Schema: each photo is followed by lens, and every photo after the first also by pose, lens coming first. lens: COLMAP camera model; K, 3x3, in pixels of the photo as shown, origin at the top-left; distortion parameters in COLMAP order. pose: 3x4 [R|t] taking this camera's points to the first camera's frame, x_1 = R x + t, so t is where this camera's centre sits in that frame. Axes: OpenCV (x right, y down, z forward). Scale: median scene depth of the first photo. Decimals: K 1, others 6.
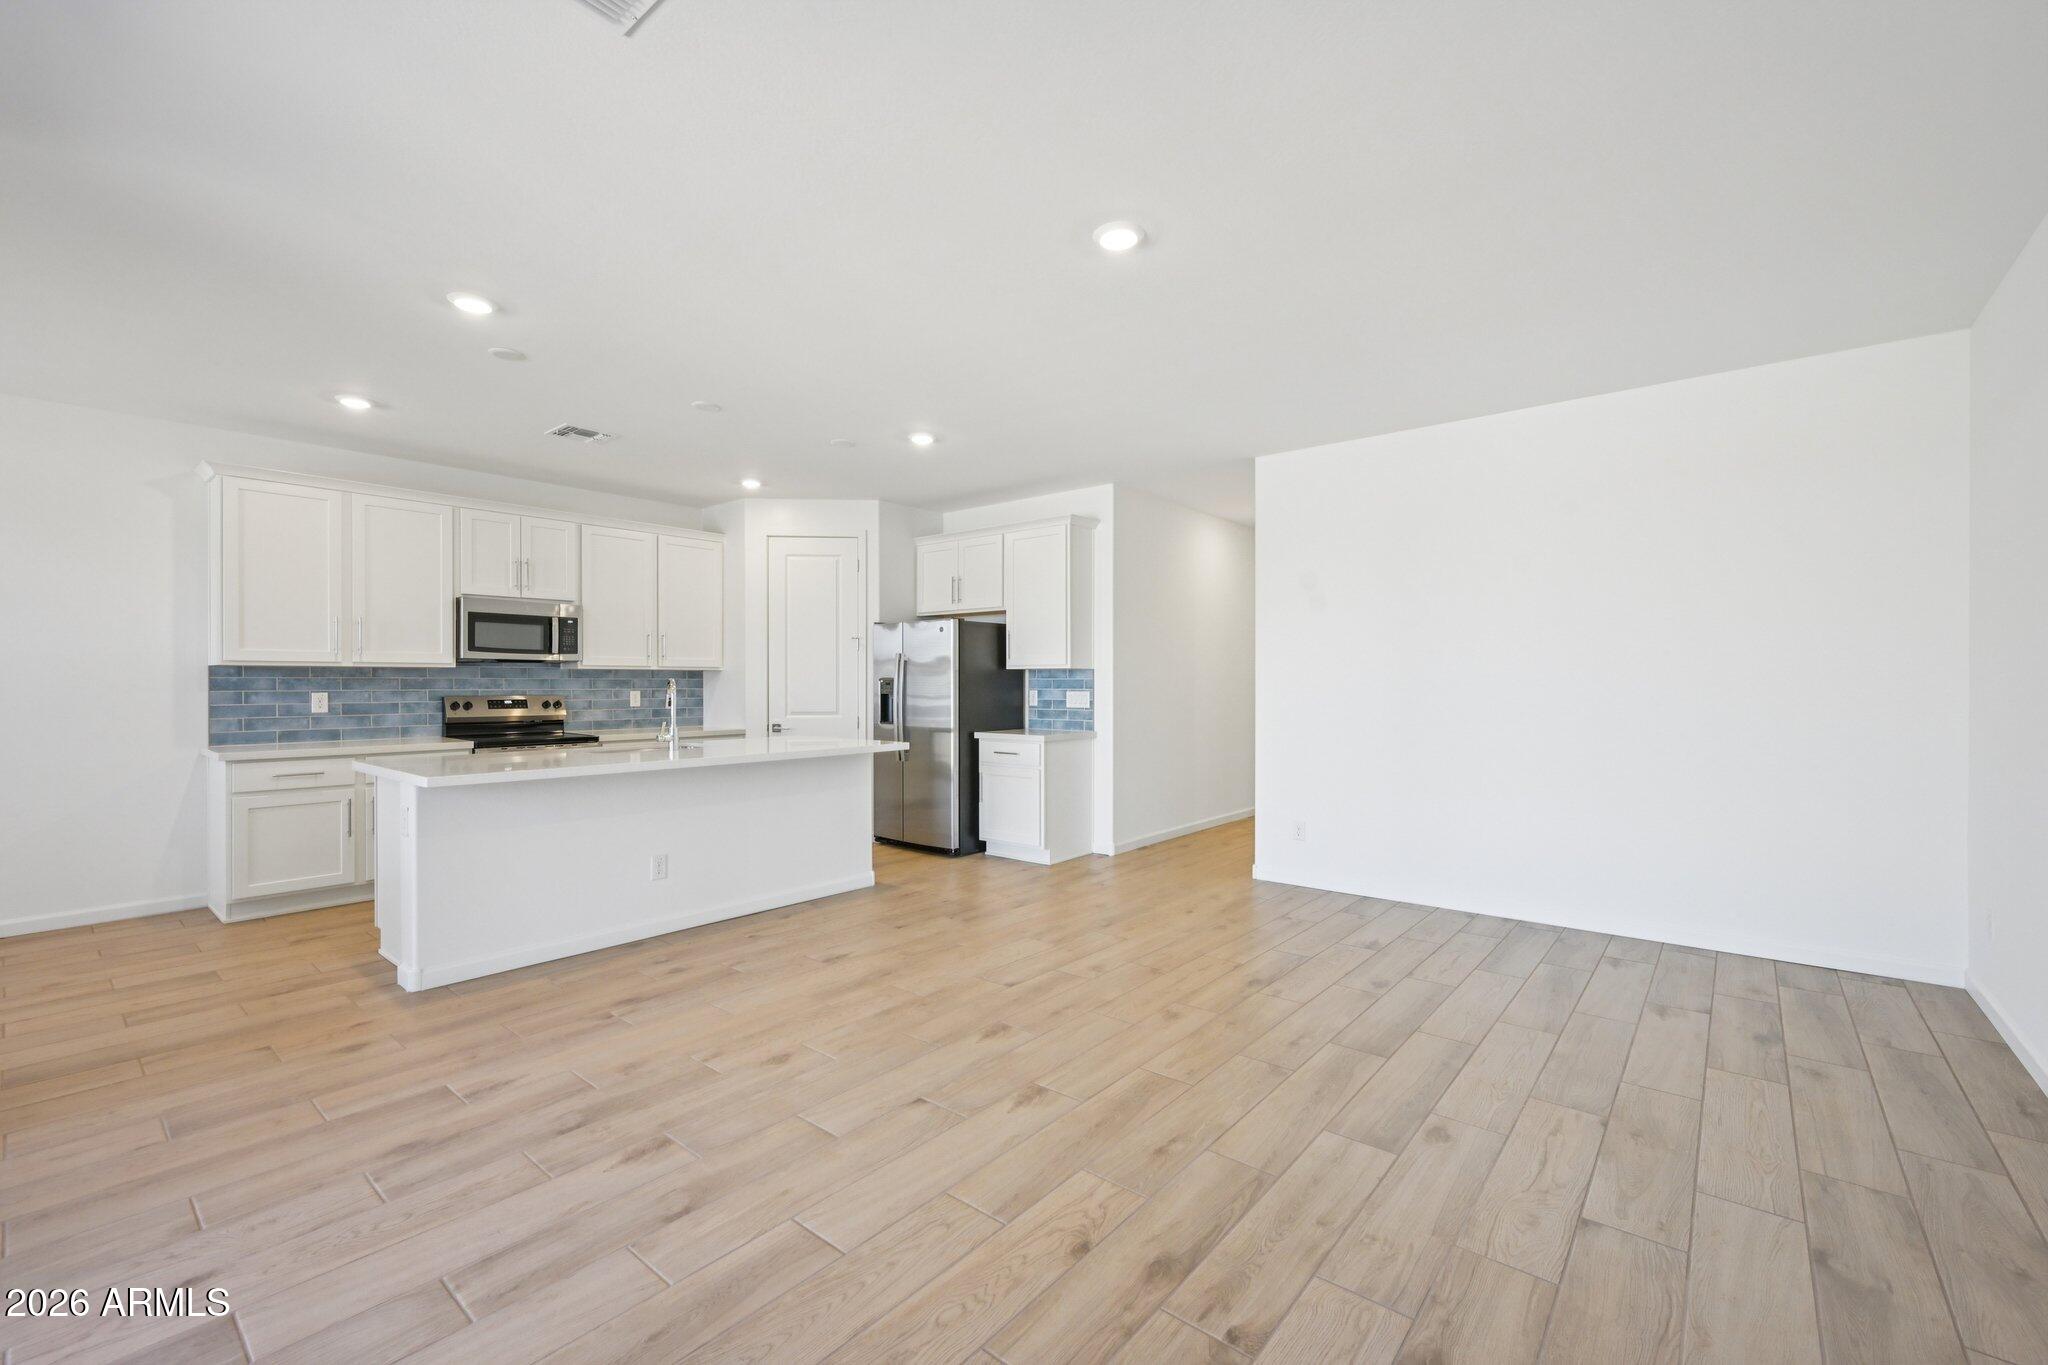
lens RADIAL K [[853.6, 0, 1021.6], [0, 853.6, 680.4], [0, 0, 1]] dist [0.000184, 0.000480]
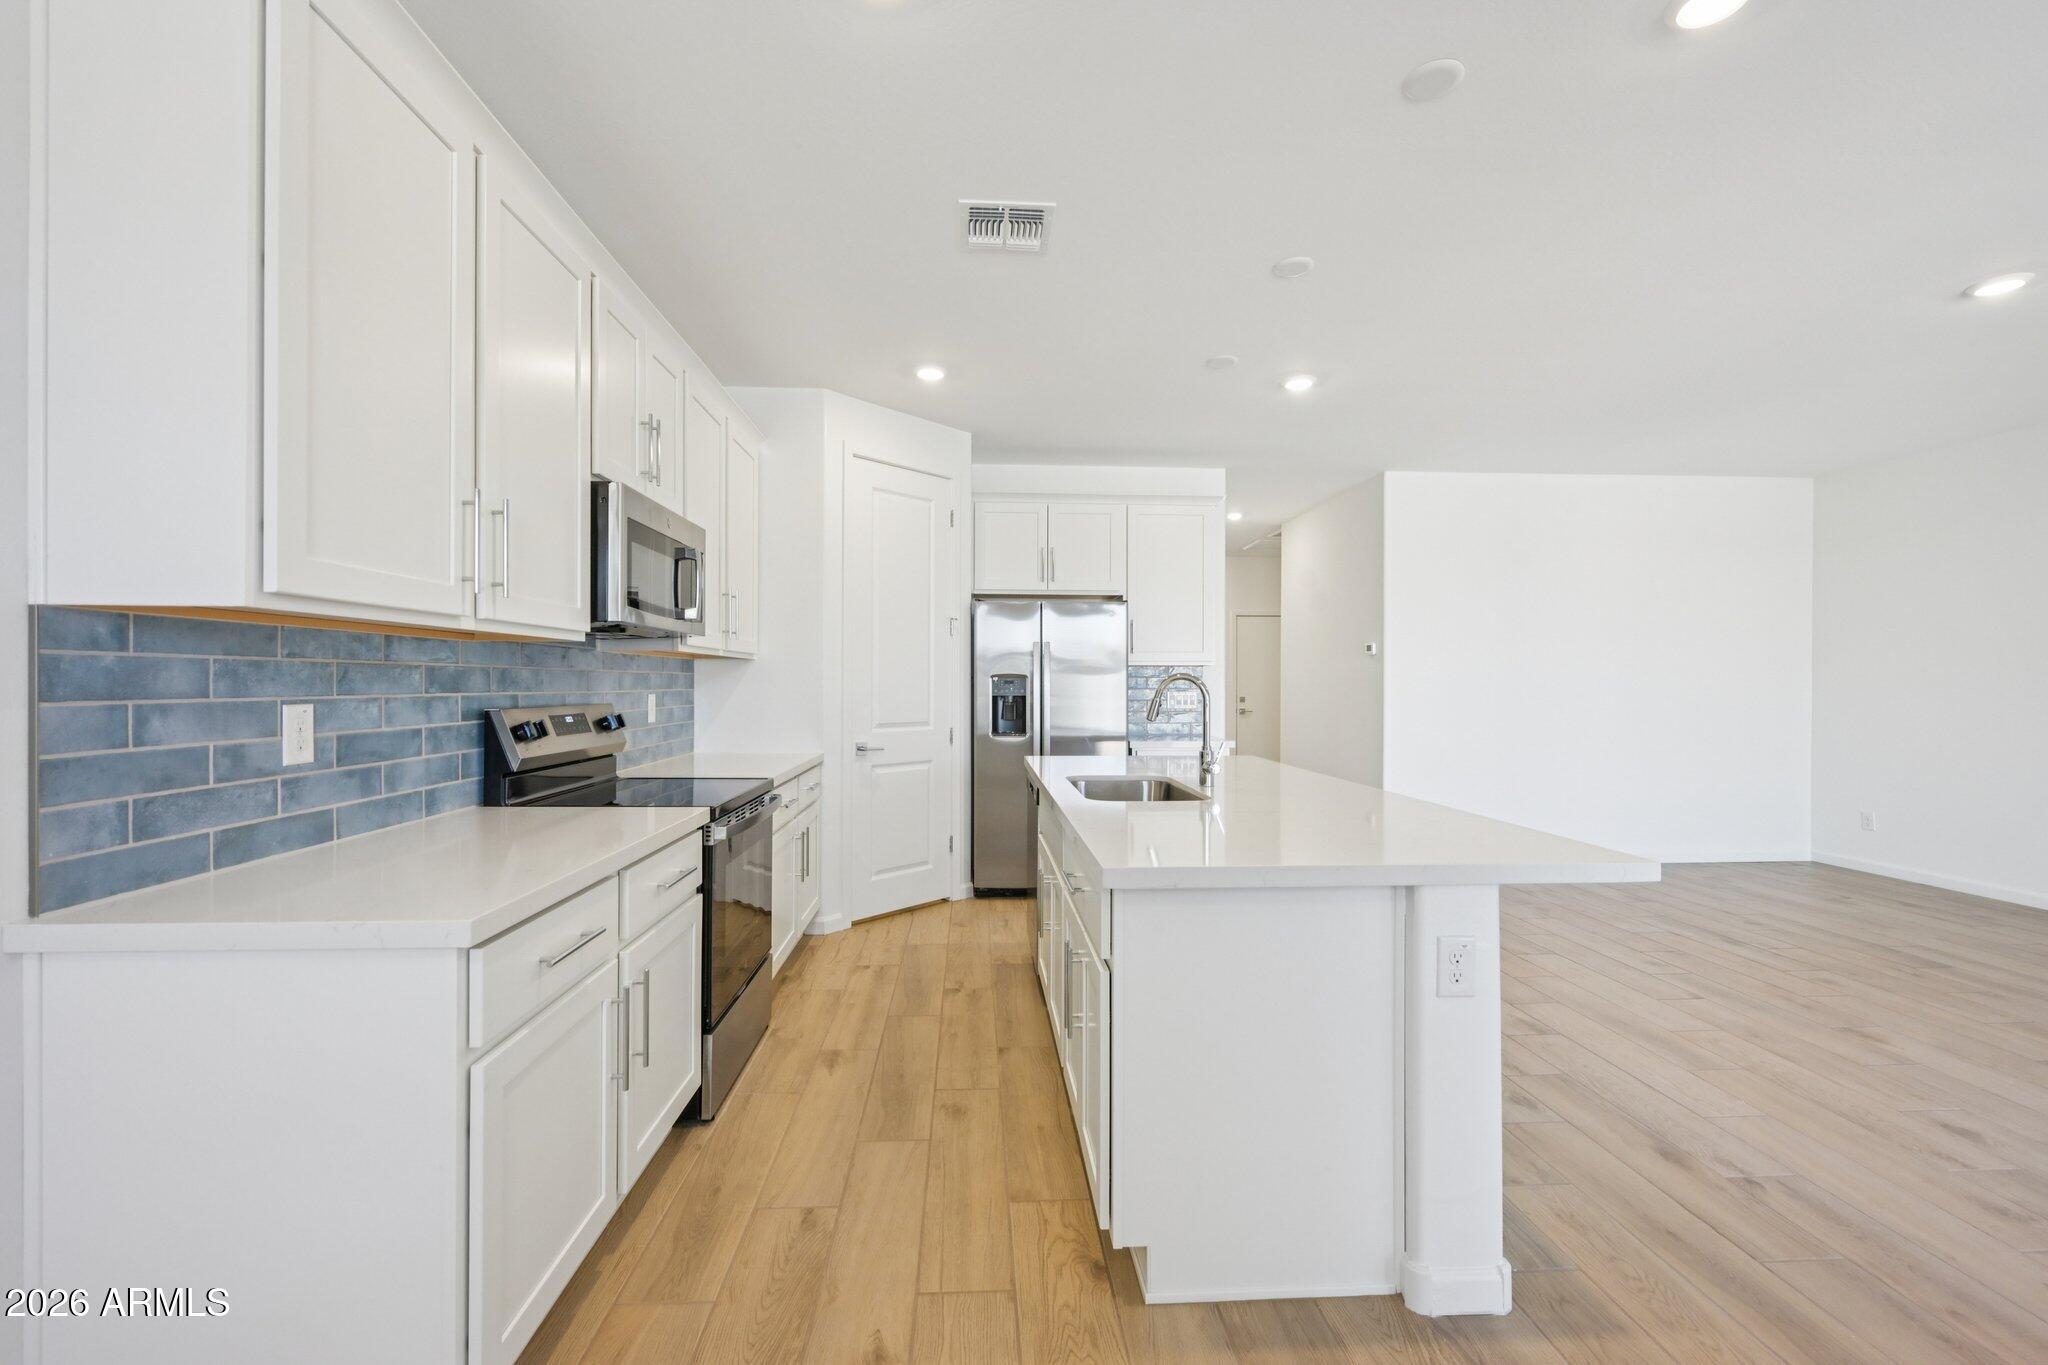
lens RADIAL K [[863.1, 0, 1021.5], [0, 863.1, 682.8], [0, 0, 1]] dist [0.000331, 0.000507]
pose [[0.727715, 0.002245, 0.685876, -0.865279], [-0.004717, 0.999987, 0.001732, 0.004153], [-0.685863, -0.004496, 0.727716, 0.573479]]
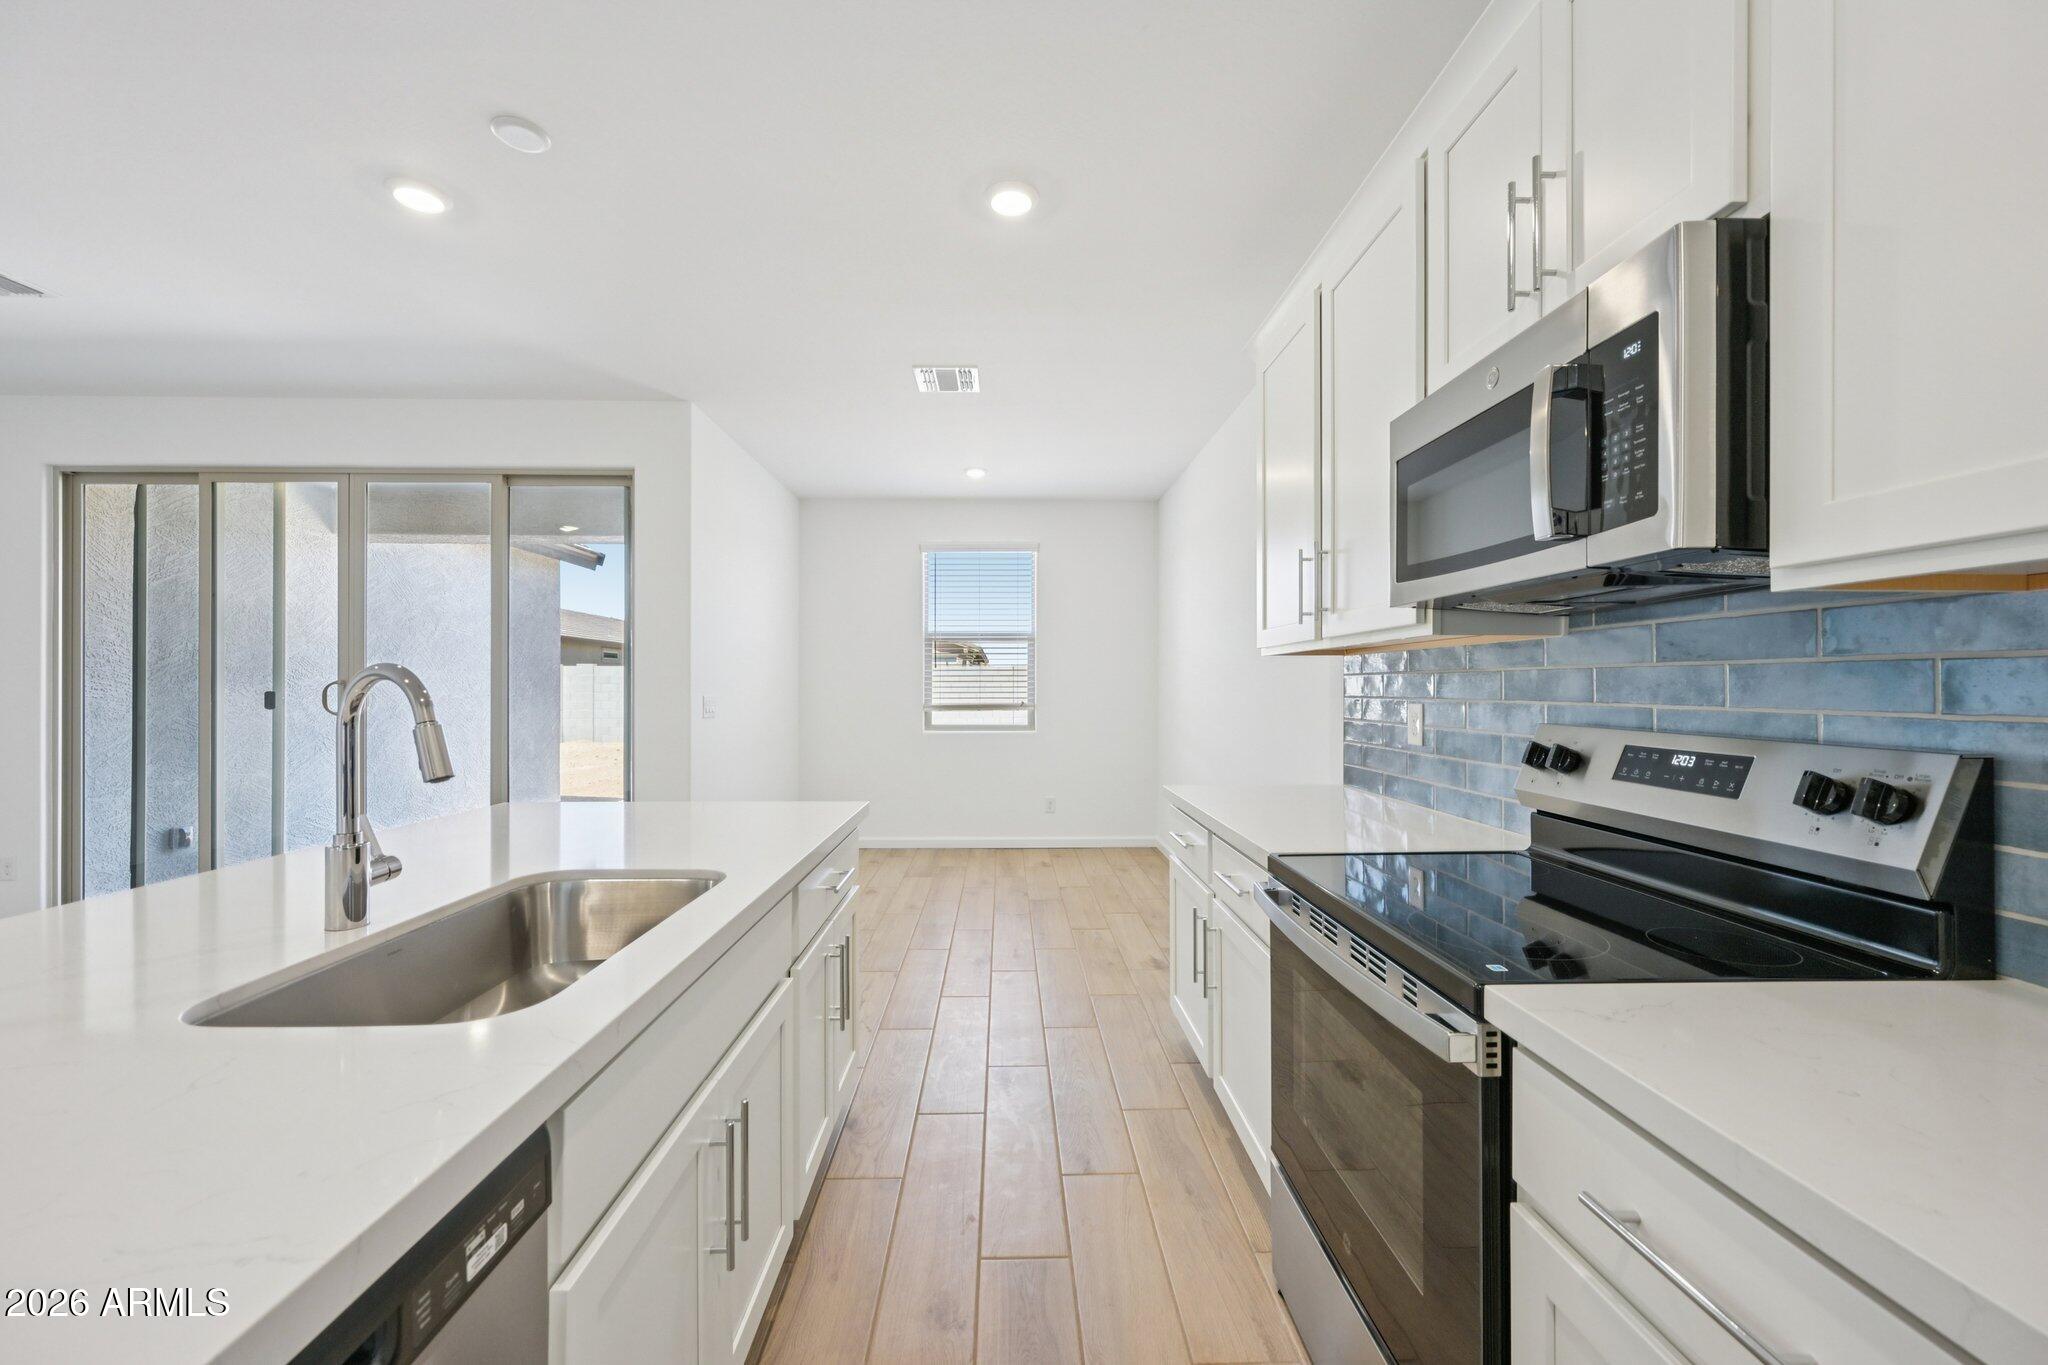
lens RADIAL K [[802.2, 0, 1021.0], [0, 802.2, 684.9], [0, 0, 1]] dist [-0.001892, -0.000092]
pose [[-0.752756, -0.001933, -0.658297, -0.366569], [0.000982, 0.999991, -0.004059, 0.005568], [0.658299, -0.003702, -0.752747, 1.218258]]
